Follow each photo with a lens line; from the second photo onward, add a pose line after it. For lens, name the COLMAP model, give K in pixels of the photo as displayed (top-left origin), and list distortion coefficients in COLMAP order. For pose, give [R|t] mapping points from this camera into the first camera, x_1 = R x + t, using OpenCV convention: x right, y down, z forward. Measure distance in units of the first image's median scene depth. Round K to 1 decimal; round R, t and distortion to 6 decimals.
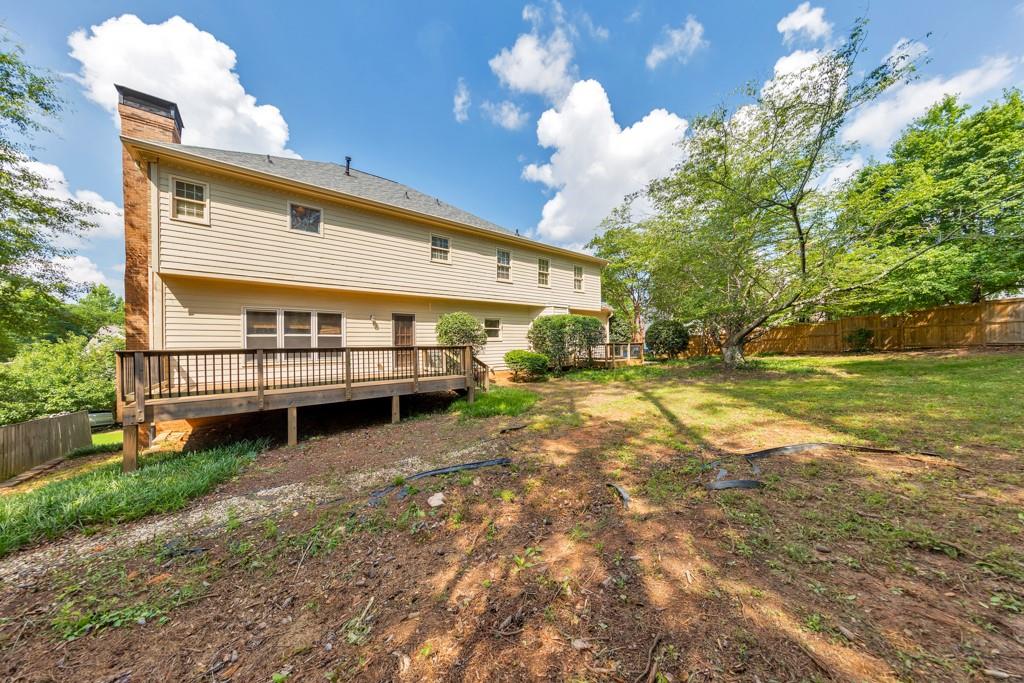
lens RADIAL K [[323.4, 0, 511.1], [0, 323.4, 341.2], [0, 0, 1]] dist [0.006662, -0.000295]
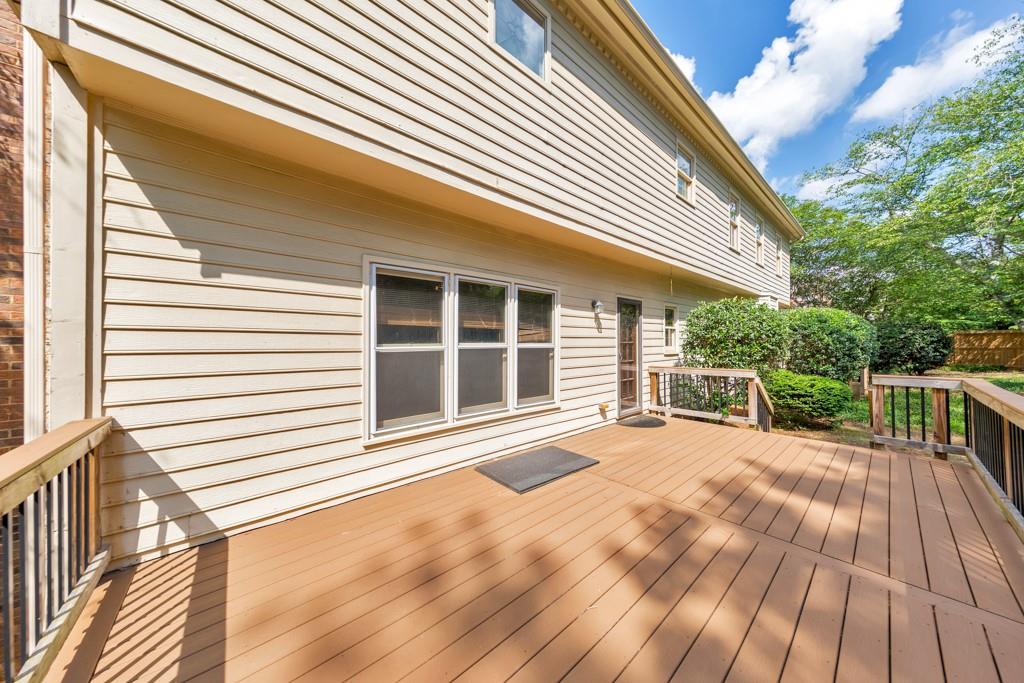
lens RADIAL K [[323.4, 0, 512.6], [0, 323.4, 342.7], [0, 0, 1]] dist [0.006662, -0.000295]
pose [[0.996373, -0.002903, 0.085048, -0.688352], [0.003538, 0.999967, -0.007312, -0.020050], [-0.085024, 0.007586, 0.996350, 0.647232]]
